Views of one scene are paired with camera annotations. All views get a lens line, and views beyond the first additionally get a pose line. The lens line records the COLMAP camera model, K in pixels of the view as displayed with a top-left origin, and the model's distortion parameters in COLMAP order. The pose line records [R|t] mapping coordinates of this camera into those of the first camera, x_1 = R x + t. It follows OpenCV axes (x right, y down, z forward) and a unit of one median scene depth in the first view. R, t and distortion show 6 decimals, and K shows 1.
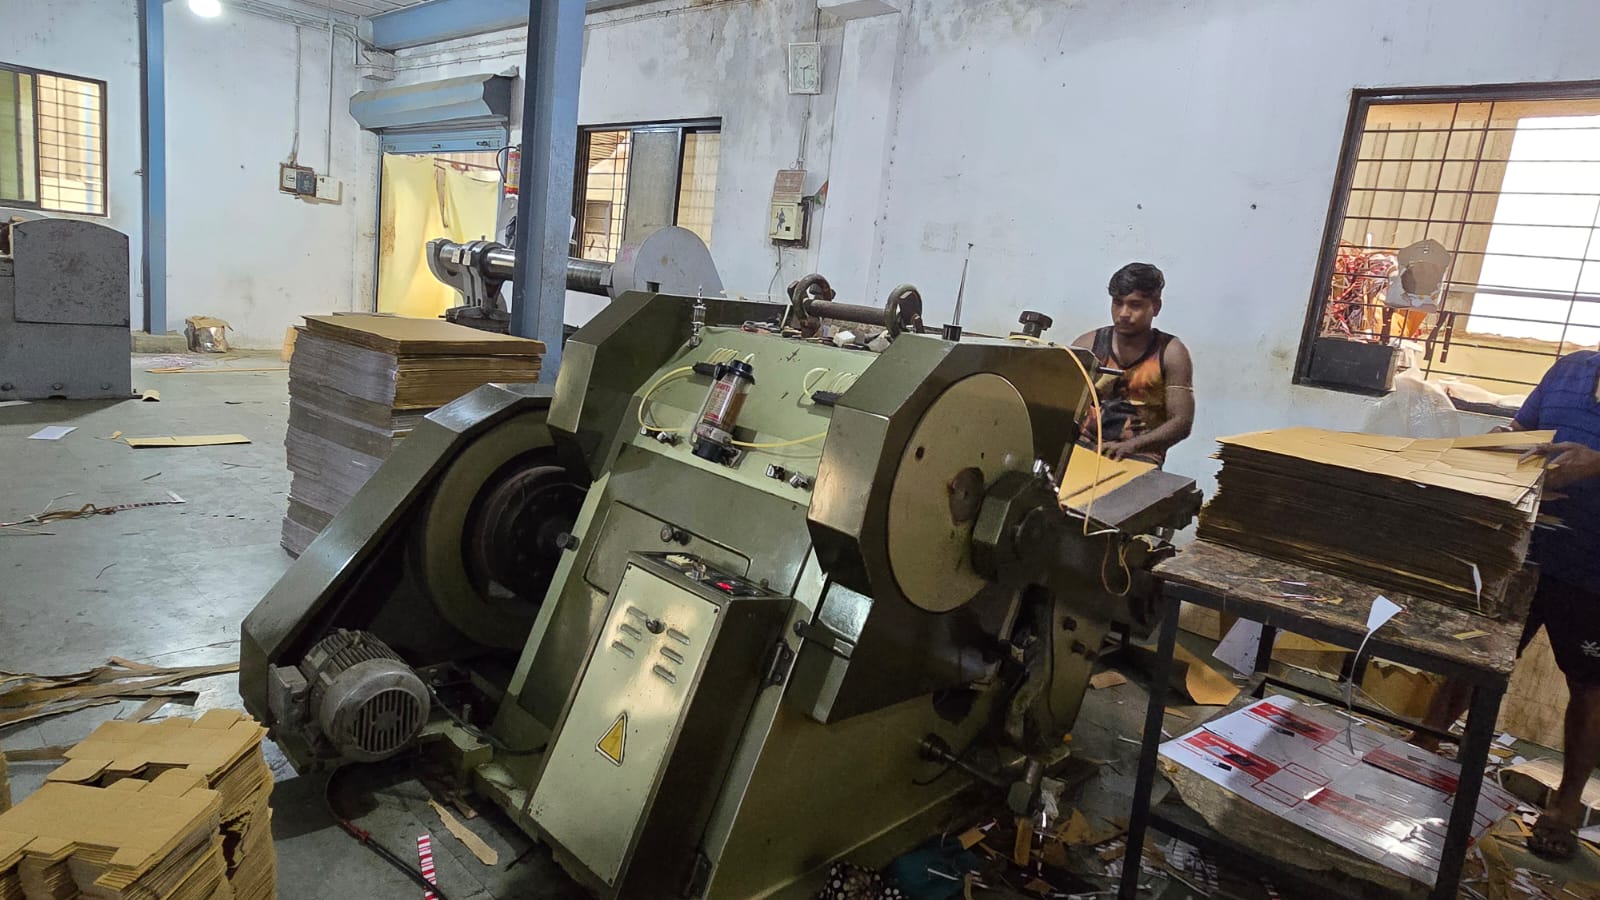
lens RADIAL K [[954.4, 0, 807.2], [0, 954.4, 449.8], [0, 0, 1]] dist [0.008765, -0.001539]
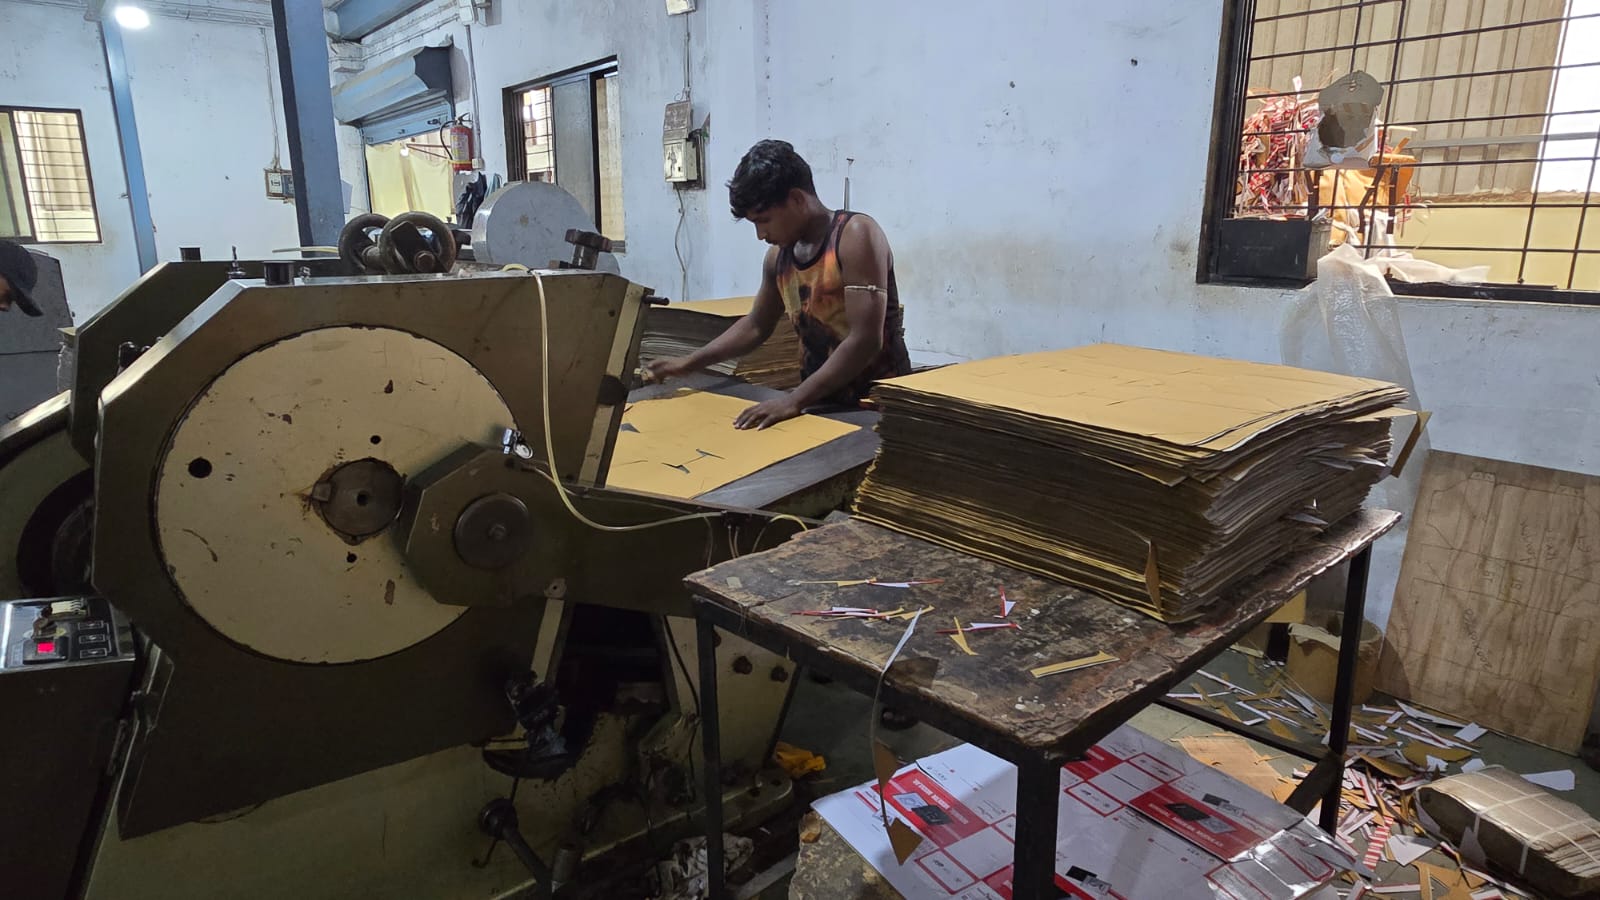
lens RADIAL K [[954.4, 0, 795.9], [0, 954.4, 449.7], [0, 0, 1]] dist [0.008765, -0.001539]
pose [[0.985329, -0.082635, -0.149323, 0.222903], [0.089688, 0.995121, 0.041121, 0.003821], [0.145196, -0.053910, 0.987933, 0.130647]]
